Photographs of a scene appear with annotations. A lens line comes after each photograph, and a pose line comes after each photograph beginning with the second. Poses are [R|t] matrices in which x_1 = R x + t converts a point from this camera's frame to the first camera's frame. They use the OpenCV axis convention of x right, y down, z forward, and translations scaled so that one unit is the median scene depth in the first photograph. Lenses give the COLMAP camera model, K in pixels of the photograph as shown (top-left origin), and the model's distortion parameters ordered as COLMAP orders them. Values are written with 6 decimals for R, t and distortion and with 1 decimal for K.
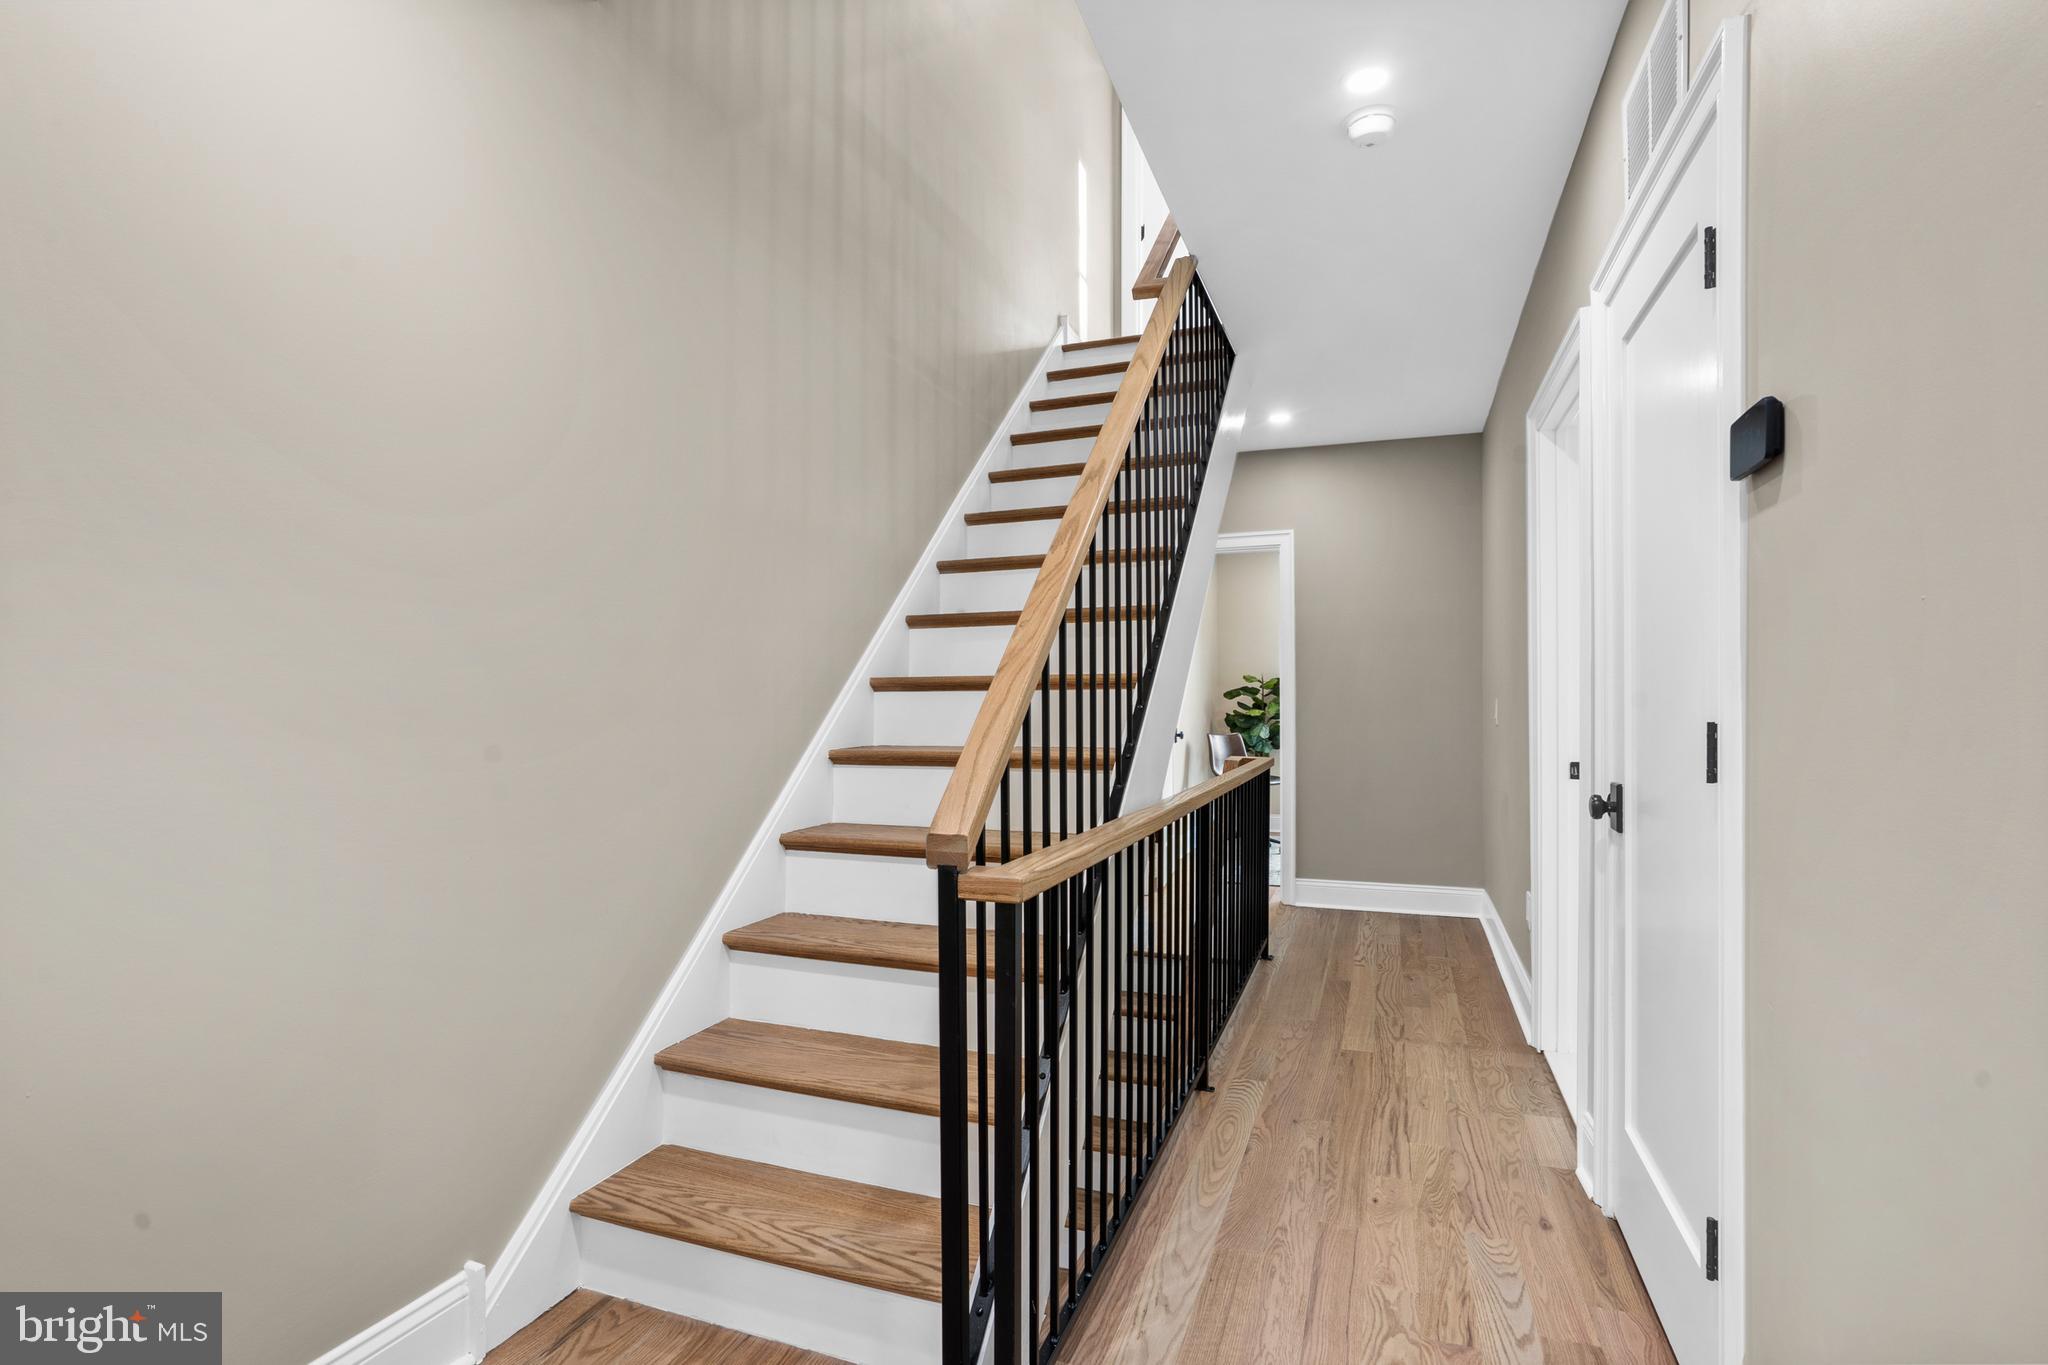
lens RADIAL K [[958.6, 0, 1026.9], [0, 958.6, 692.3], [0, 0, 1]] dist [-0.050845, 0.015252]
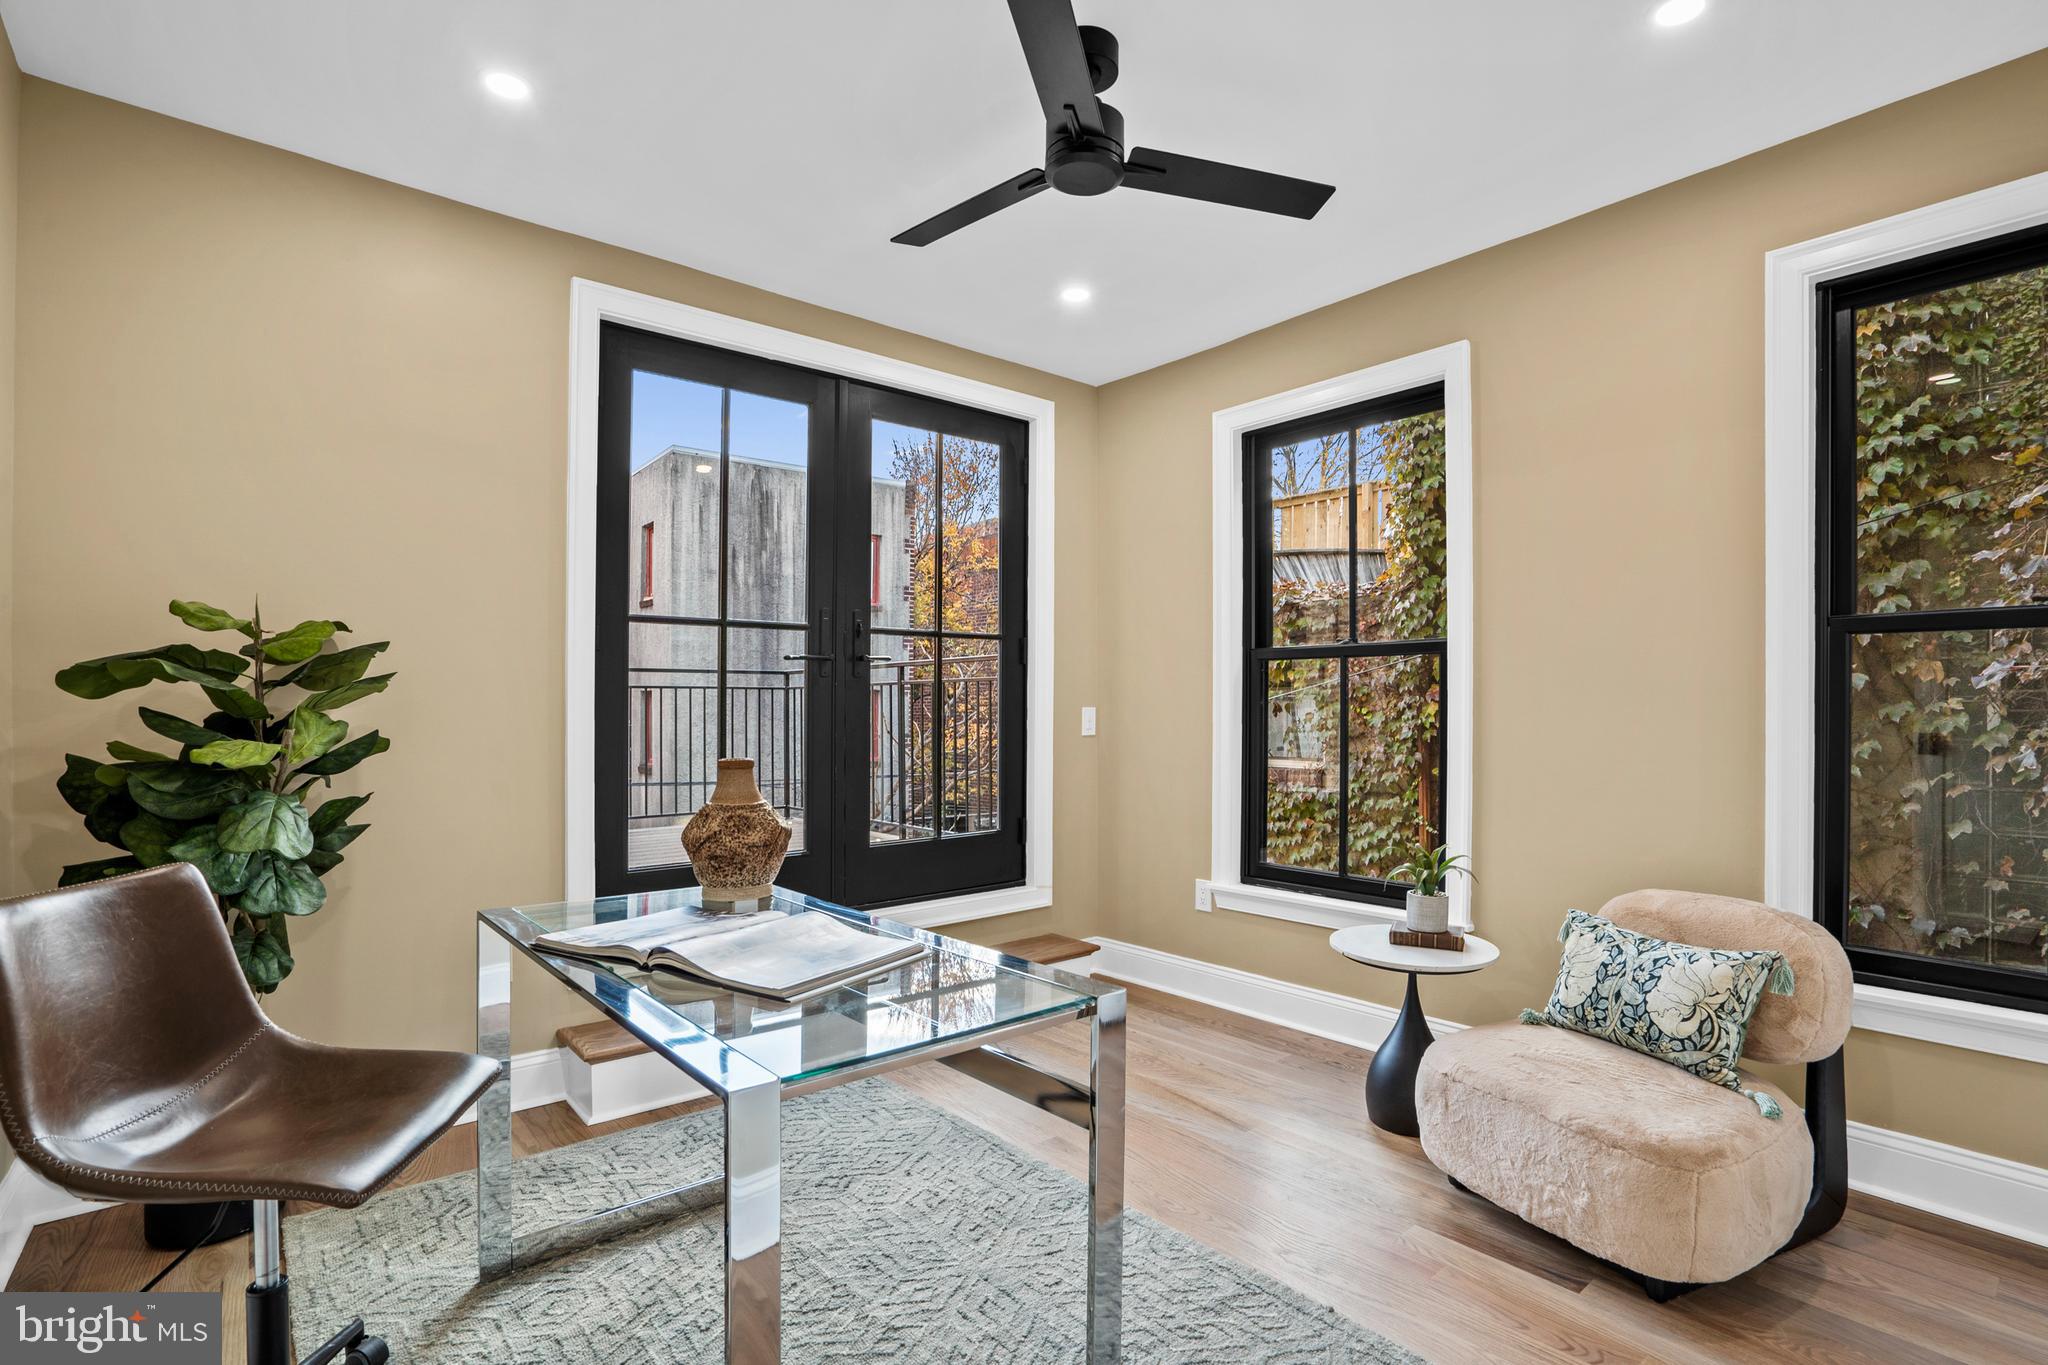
lens RADIAL K [[958.6, 0, 1025.1], [0, 958.6, 696.4], [0, 0, 1]] dist [-0.050845, 0.015252]
pose [[0.478402, 0.008358, 0.878101, 0.122773], [-0.005872, 0.999963, -0.006319, 0.007273], [-0.878121, -0.002133, 0.478433, 0.693492]]
